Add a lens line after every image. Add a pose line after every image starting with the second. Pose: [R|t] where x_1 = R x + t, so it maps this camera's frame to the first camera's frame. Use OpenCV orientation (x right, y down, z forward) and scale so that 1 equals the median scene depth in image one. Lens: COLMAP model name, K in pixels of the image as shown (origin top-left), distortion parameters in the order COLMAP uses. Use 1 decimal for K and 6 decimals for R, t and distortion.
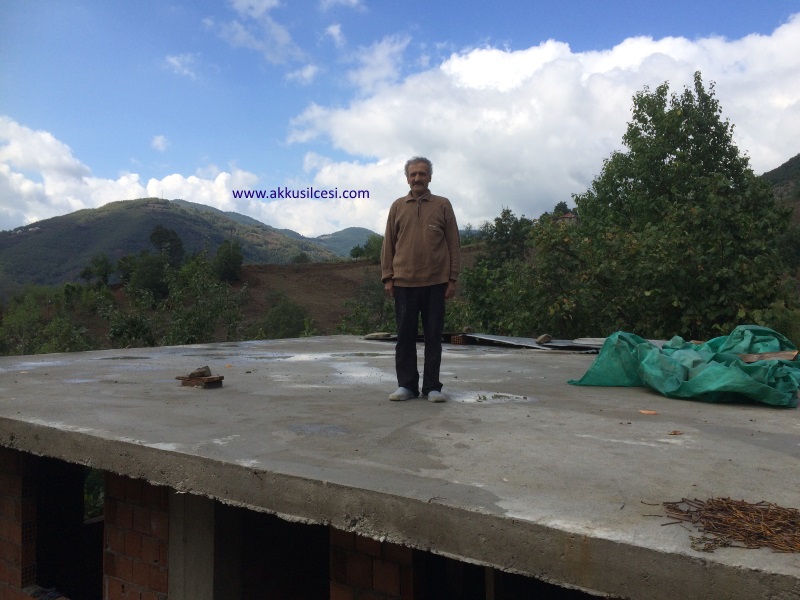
lens RADIAL K [[673.2, 0, 400.0], [0, 673.2, 300.0], [0, 0, 1]] dist [0.061385, -0.072096]
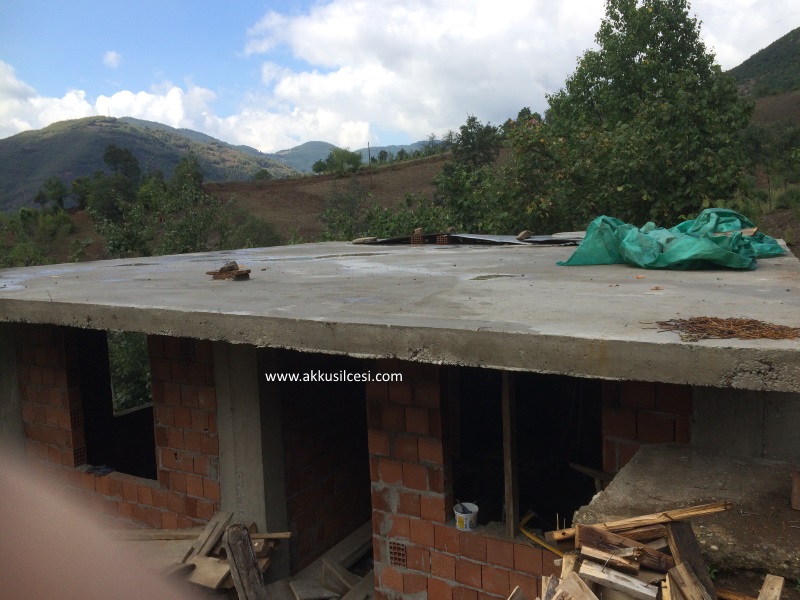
lens RADIAL K [[673.2, 0, 400.0], [0, 673.2, 300.0], [0, 0, 1]] dist [0.061385, -0.072096]
pose [[0.997969, -0.043638, 0.046396, -0.040439], [0.037433, 0.991184, 0.127091, 0.017864], [-0.051533, -0.125096, 0.990805, -0.064616]]
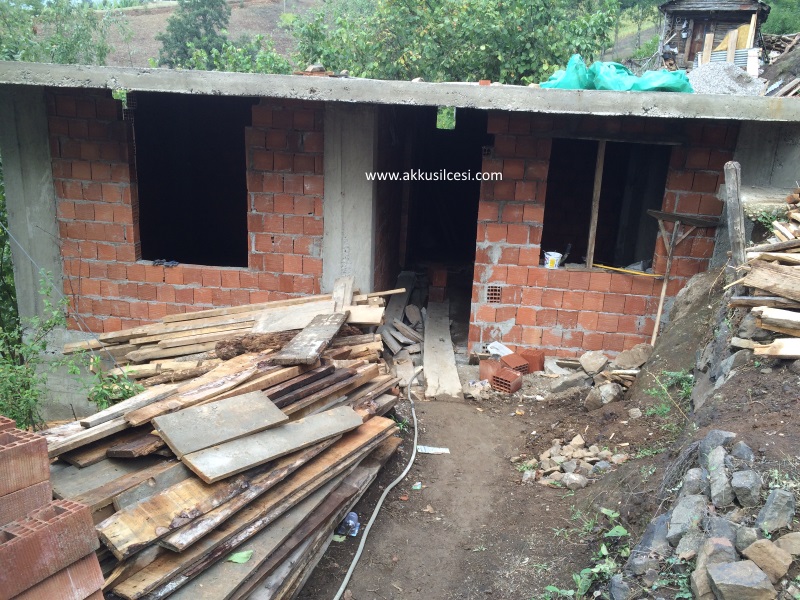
lens RADIAL K [[673.2, 0, 400.0], [0, 673.2, 300.0], [0, 0, 1]] dist [0.061385, -0.072096]
pose [[0.890818, -0.101485, 0.442881, -0.426546], [-0.039249, 0.953905, 0.297530, 0.078537], [-0.452662, -0.282428, 0.845773, -0.123571]]
